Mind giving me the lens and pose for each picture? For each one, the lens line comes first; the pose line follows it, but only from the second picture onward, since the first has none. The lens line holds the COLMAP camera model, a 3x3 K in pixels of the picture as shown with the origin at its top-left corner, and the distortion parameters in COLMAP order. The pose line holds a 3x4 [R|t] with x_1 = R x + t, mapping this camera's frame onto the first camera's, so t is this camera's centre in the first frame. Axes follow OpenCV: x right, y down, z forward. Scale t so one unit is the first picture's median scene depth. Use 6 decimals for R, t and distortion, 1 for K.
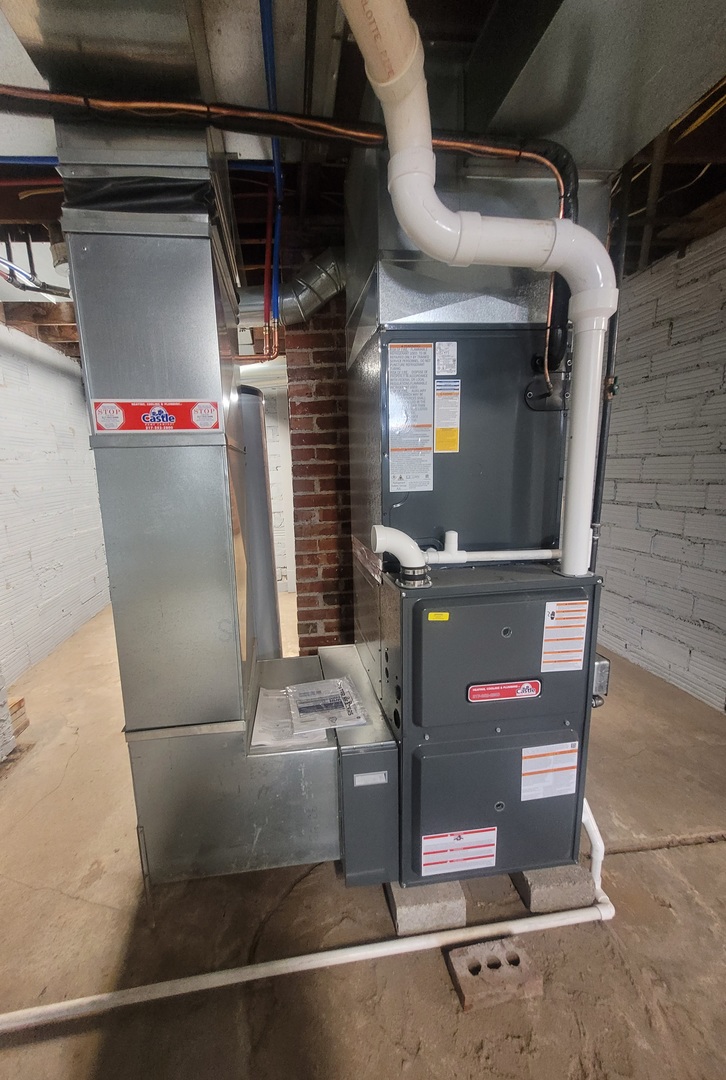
lens RADIAL K [[440.5, 0, 361.3], [0, 440.5, 536.7], [0, 0, 1]] dist [-0.000305, 0.000098]
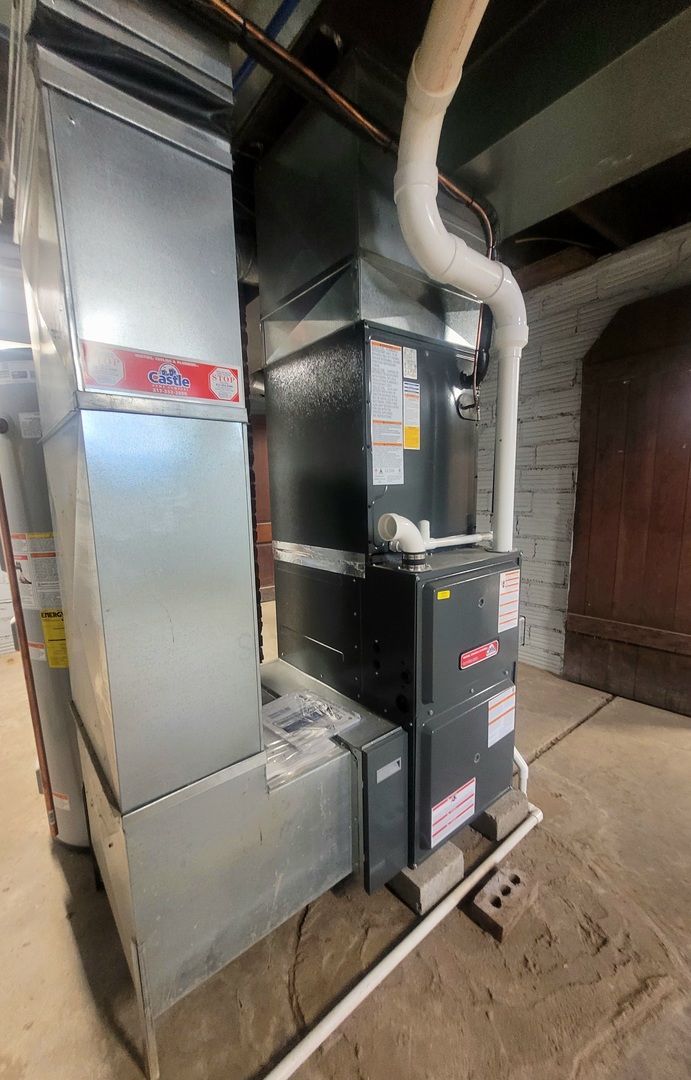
lens RADIAL K [[431.1, 0, 345.3], [0, 431.1, 550.8], [0, 0, 1]] dist [-0.000350, 0.000215]
pose [[0.853727, -0.074021, 0.515433, -0.538851], [0.092503, 0.995660, -0.010229, 0.057484], [-0.512439, 0.056412, 0.856869, 0.190765]]
